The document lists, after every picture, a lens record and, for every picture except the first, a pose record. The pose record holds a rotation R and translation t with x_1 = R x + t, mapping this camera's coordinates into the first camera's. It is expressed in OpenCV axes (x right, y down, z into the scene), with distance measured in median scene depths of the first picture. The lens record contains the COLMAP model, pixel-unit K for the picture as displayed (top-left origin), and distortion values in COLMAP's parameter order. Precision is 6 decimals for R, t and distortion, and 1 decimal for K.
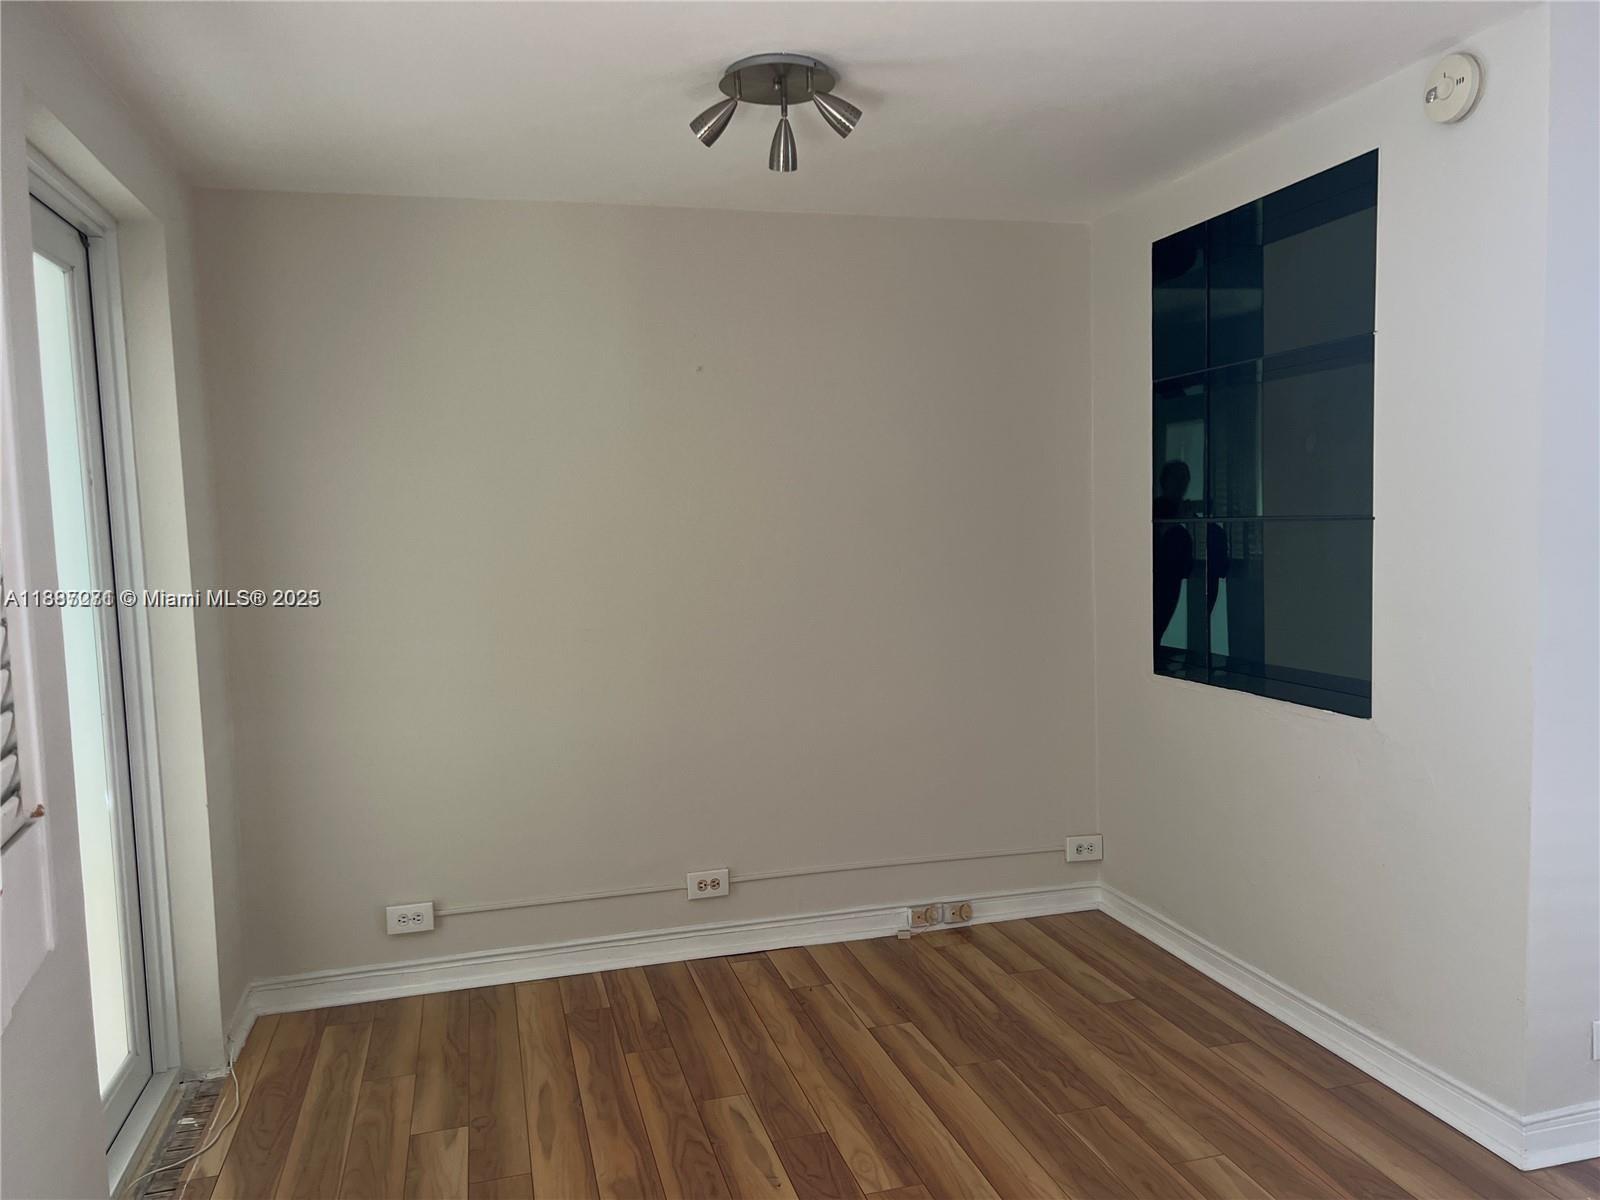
lens RADIAL K [[1211.1, 0, 800.0], [0, 1211.1, 600.0], [0, 0, 1]] dist [0.004198, -0.000036]
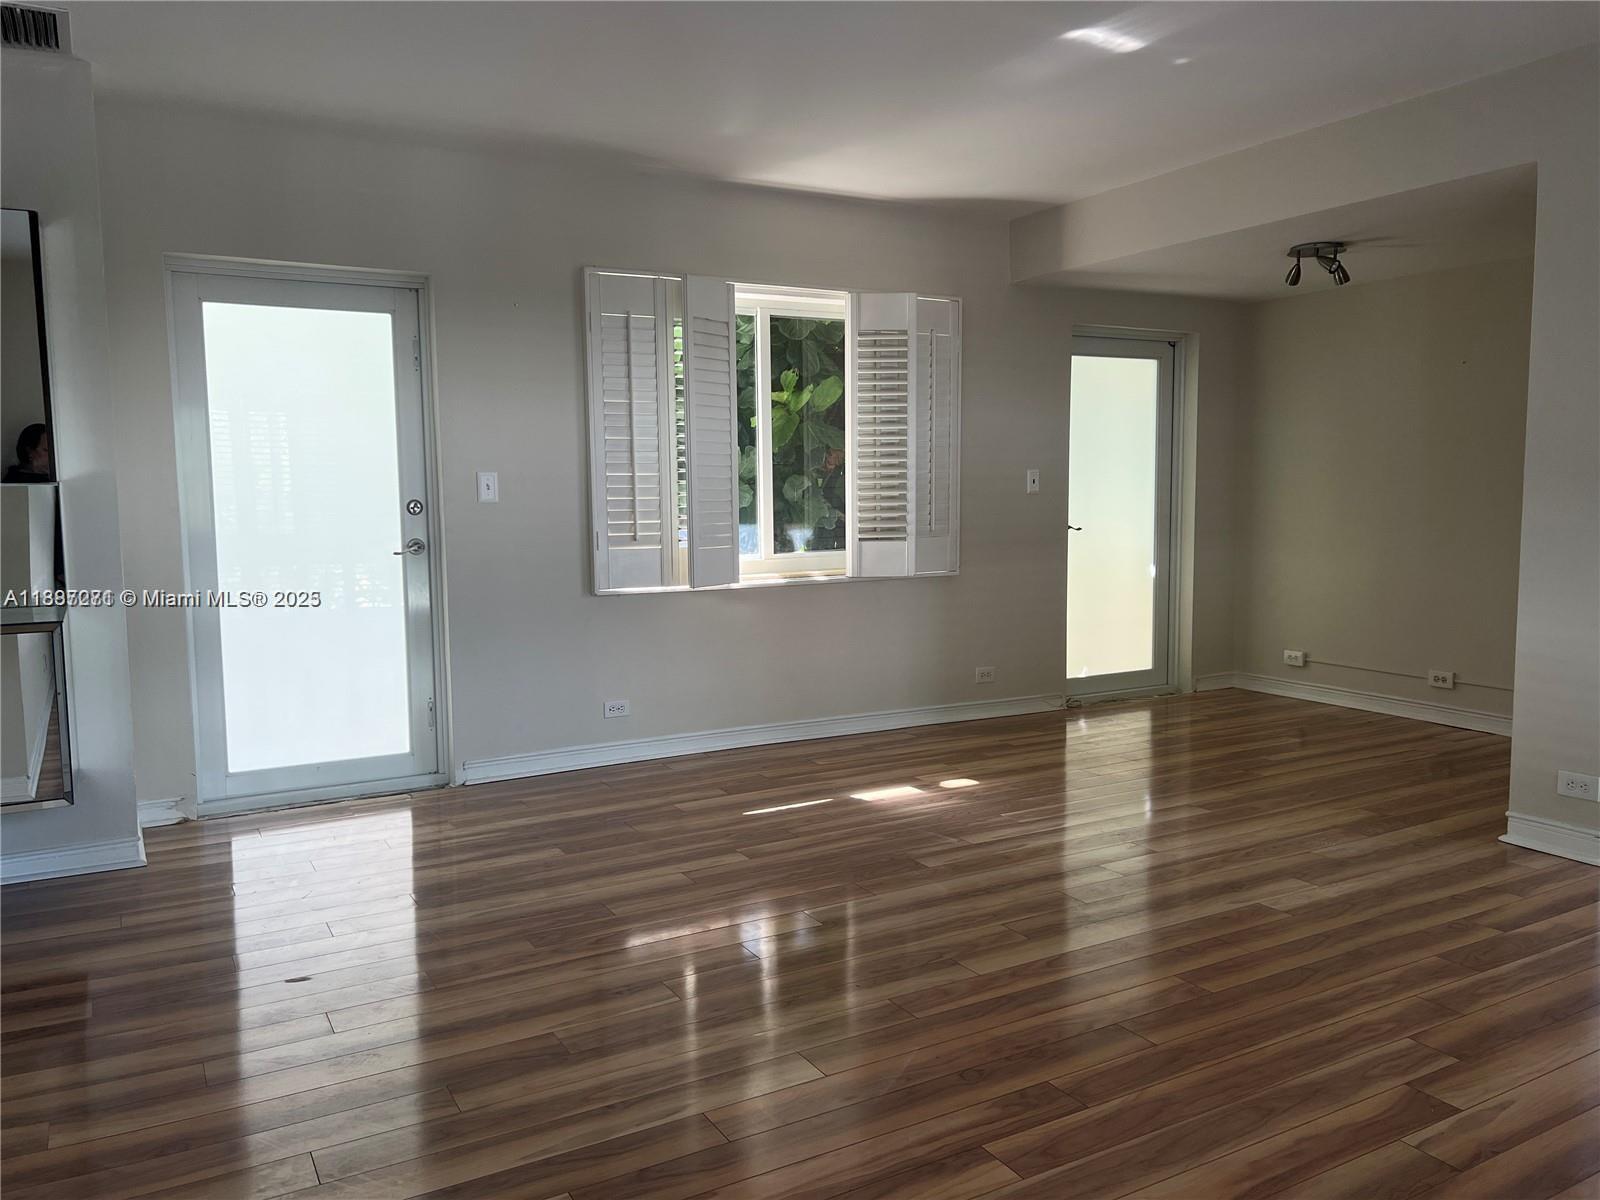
lens RADIAL K [[1211.1, 0, 800.0], [0, 1211.1, 600.0], [0, 0, 1]] dist [0.004198, -0.000036]
pose [[0.259185, 0.122833, -0.957985, 1.370554], [-0.071349, 0.991605, 0.107840, 0.008296], [0.963189, 0.040401, 0.265773, -0.325133]]
